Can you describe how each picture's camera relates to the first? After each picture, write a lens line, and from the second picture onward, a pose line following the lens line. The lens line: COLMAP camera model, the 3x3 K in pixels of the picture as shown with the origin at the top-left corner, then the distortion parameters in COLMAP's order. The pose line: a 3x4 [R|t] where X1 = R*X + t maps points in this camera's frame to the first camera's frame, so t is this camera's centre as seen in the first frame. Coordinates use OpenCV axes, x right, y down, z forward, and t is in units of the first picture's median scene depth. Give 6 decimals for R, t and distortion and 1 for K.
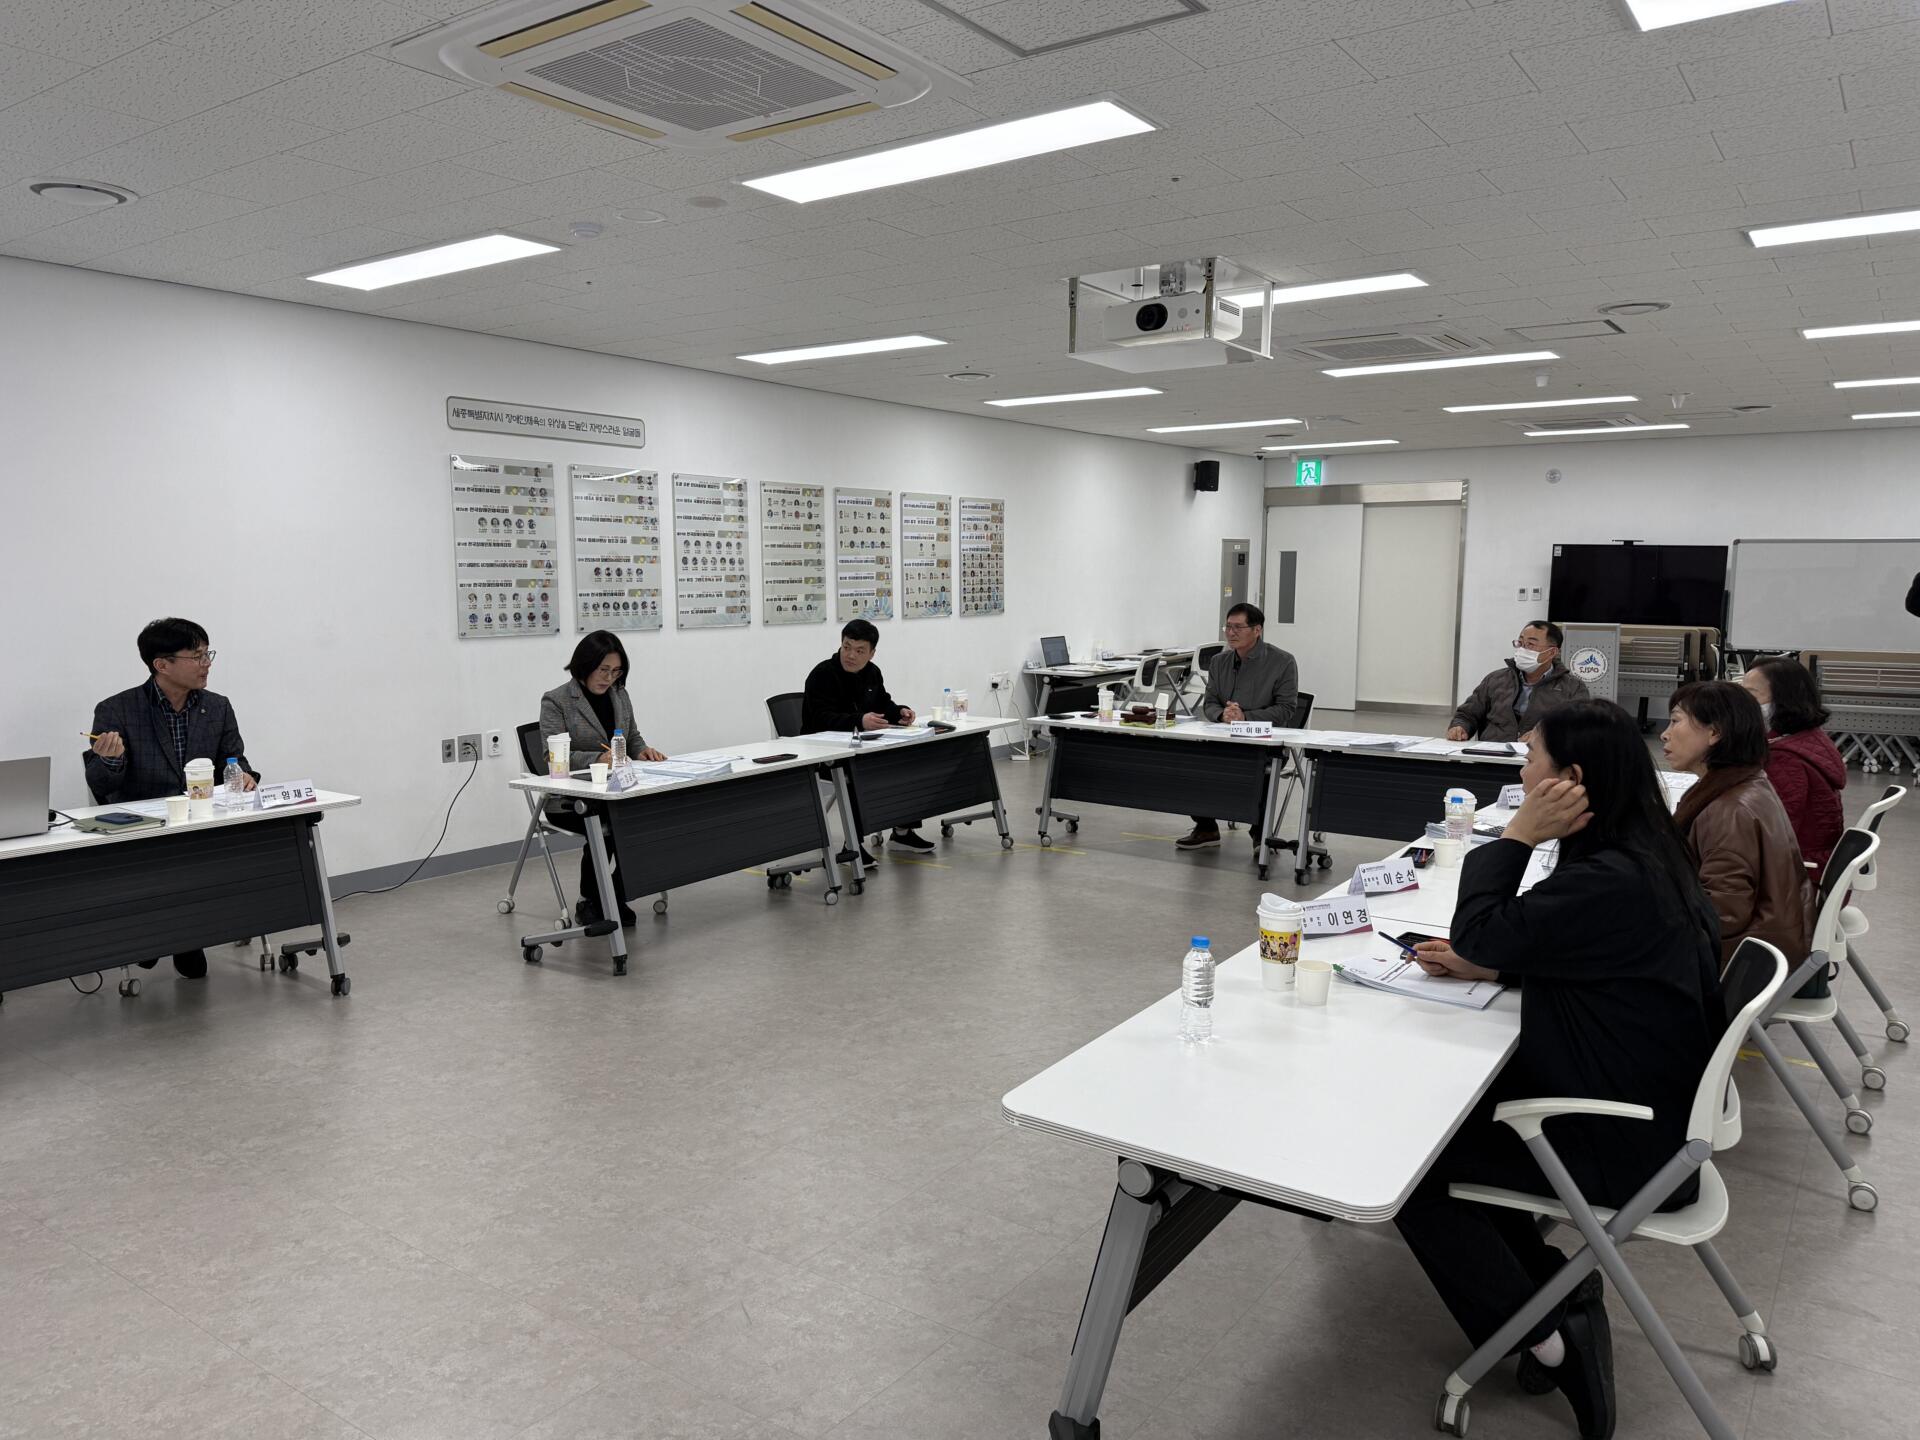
lens RADIAL K [[1337.5, 0, 969.3], [0, 1337.5, 717.6], [0, 0, 1]] dist [0.197791, -0.326804]
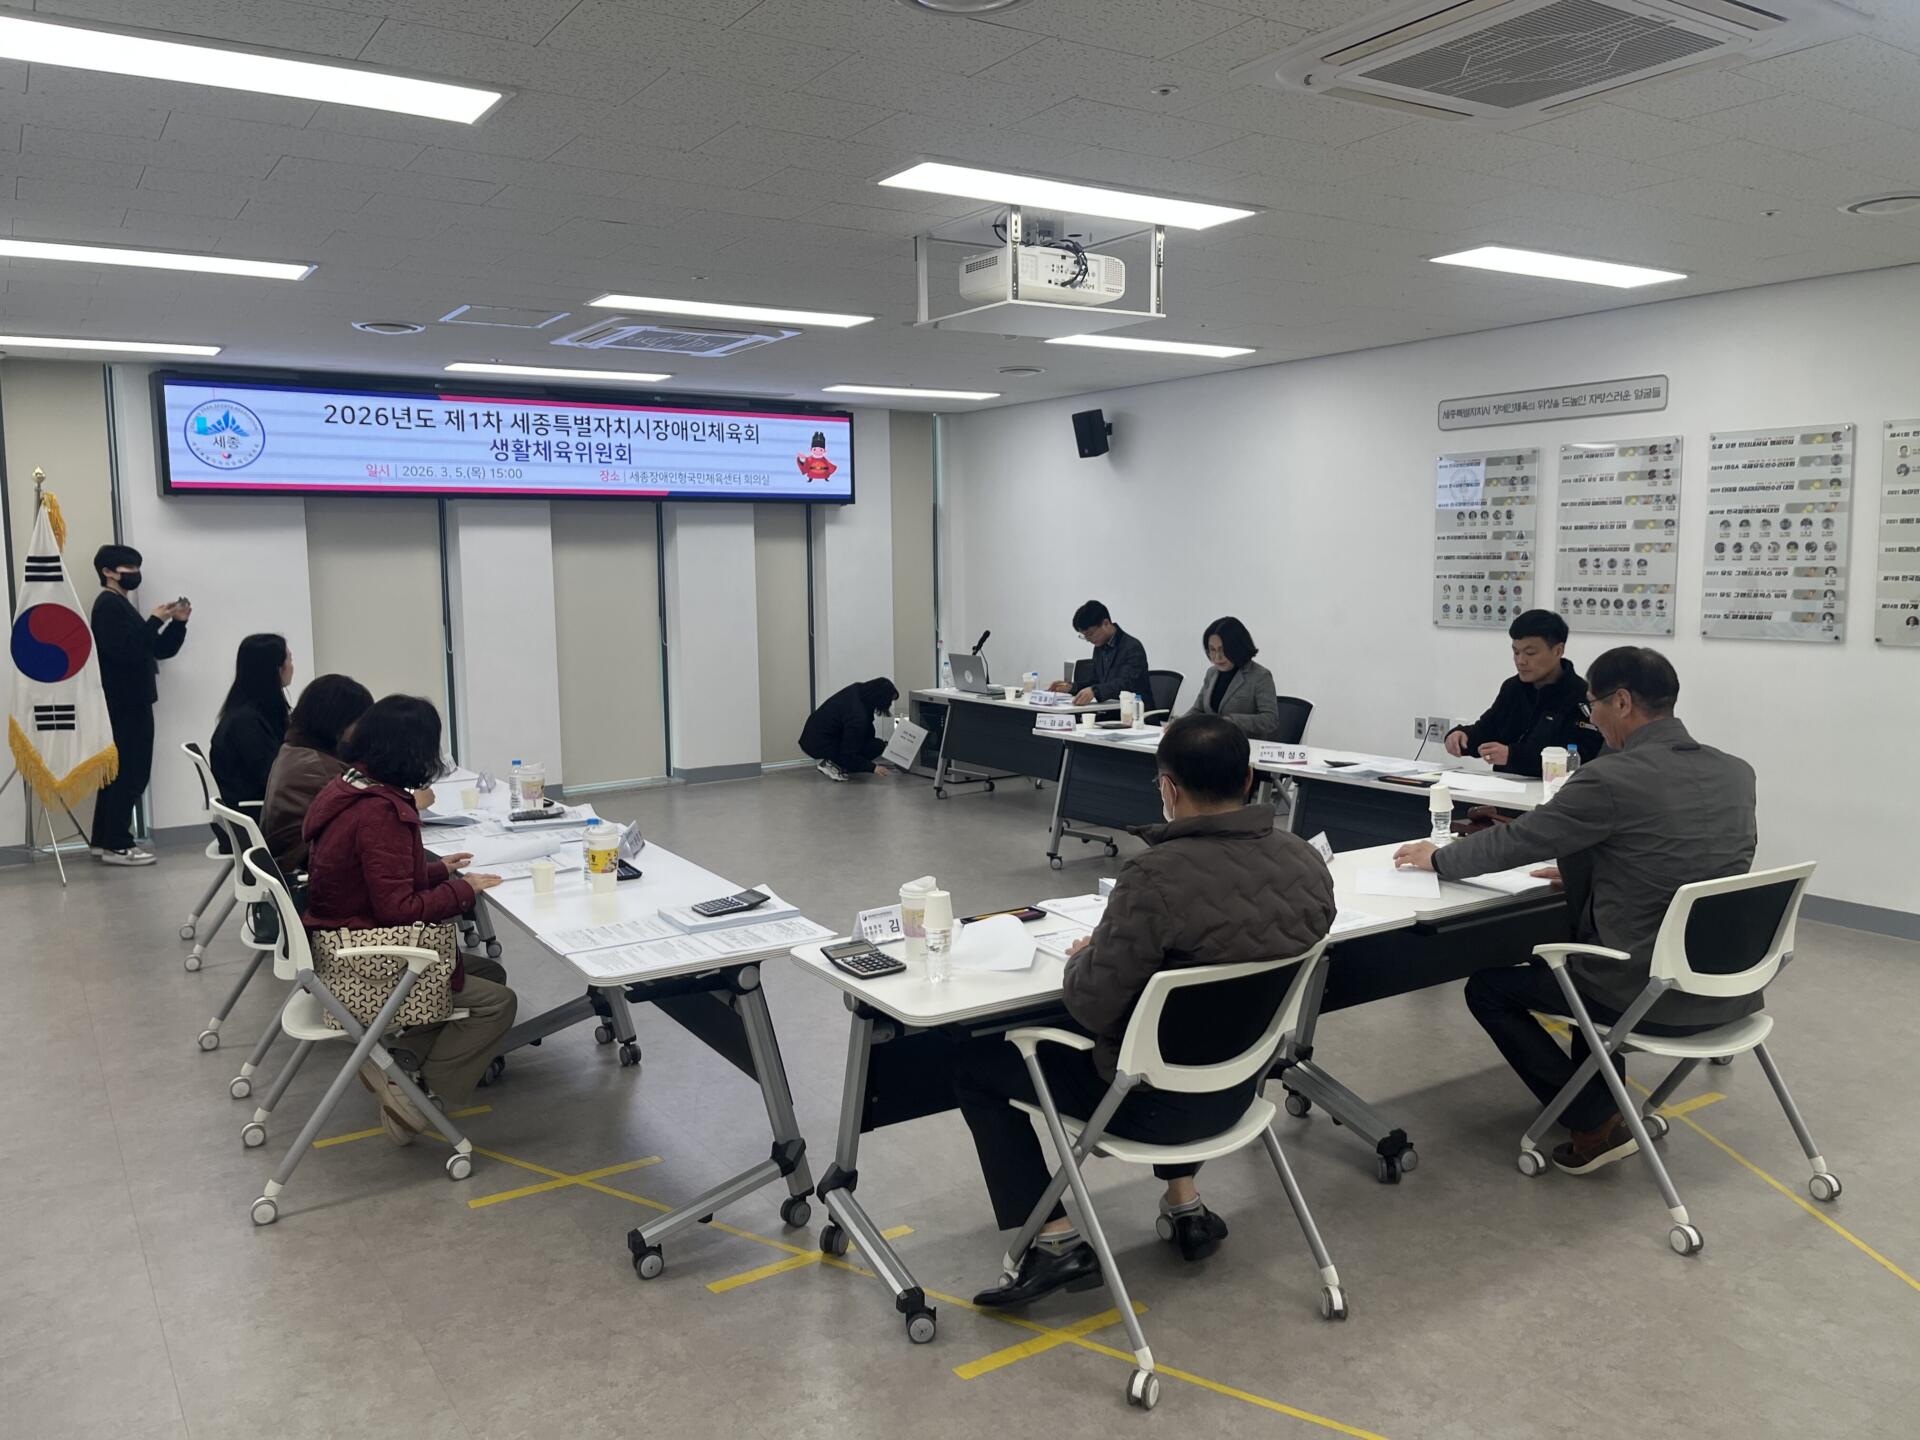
lens RADIAL K [[1455.3, 0, 946.0], [0, 1455.3, 712.4], [0, 0, 1]] dist [0.078707, -0.075859]
pose [[-0.375663, 0.106769, -0.920586, 0.707581], [-0.090534, 0.984362, 0.151110, -0.110249], [0.922324, 0.140111, -0.360122, 0.903664]]
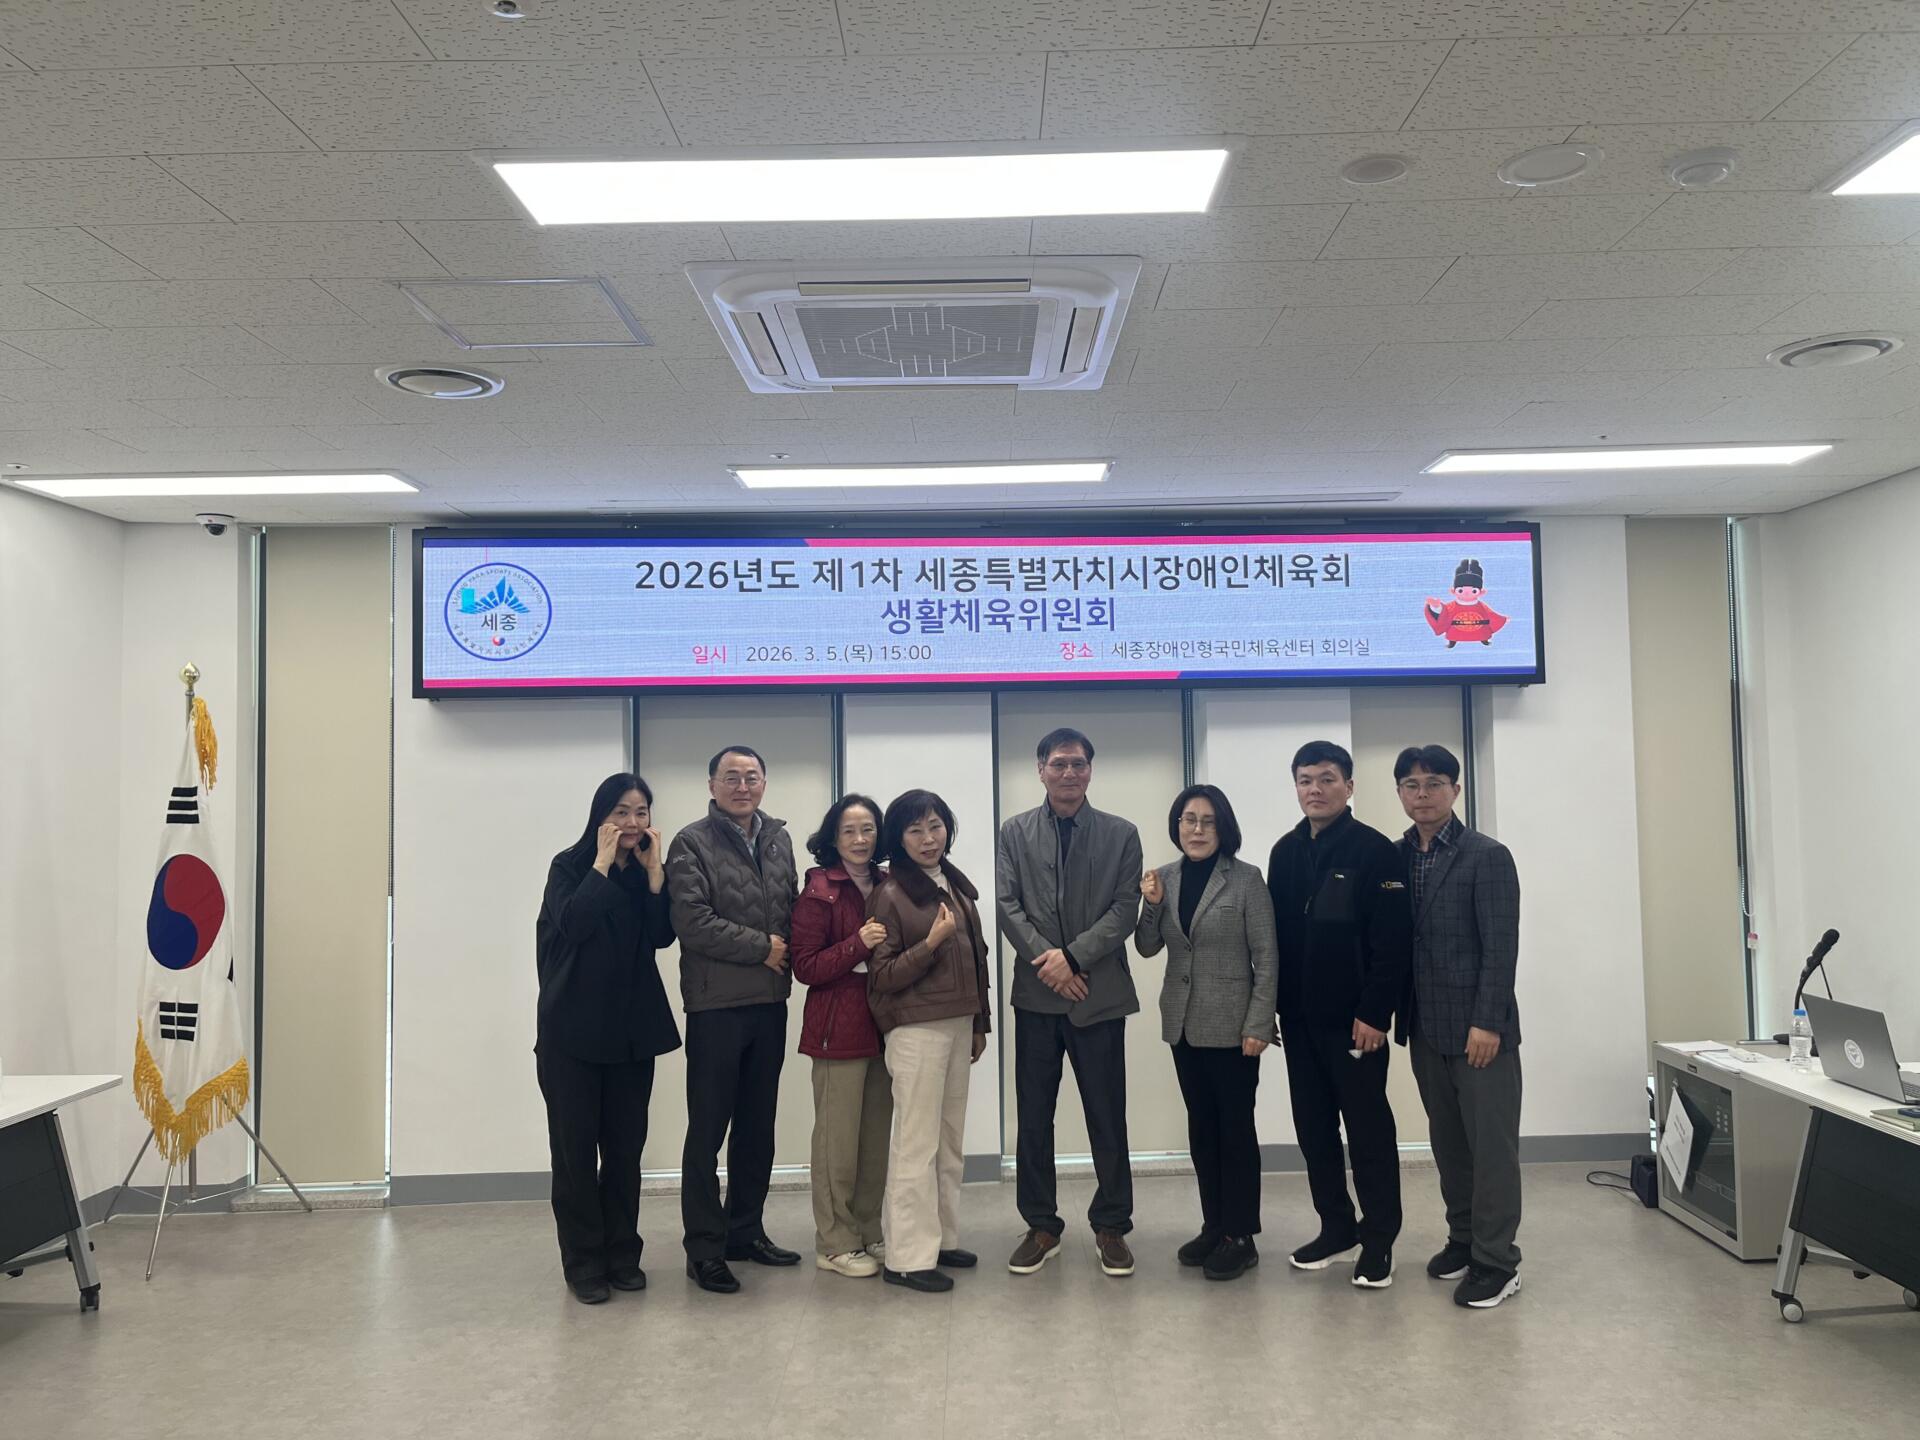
lens RADIAL K [[1455.3, 0, 946.0], [0, 1455.3, 712.4], [0, 0, 1]] dist [0.078707, -0.075859]
pose [[-0.825006, -0.011891, -0.564999, 0.158773], [-0.049301, 0.997481, 0.050995, -0.097990], [0.562970, 0.069926, -0.823514, 0.759865]]
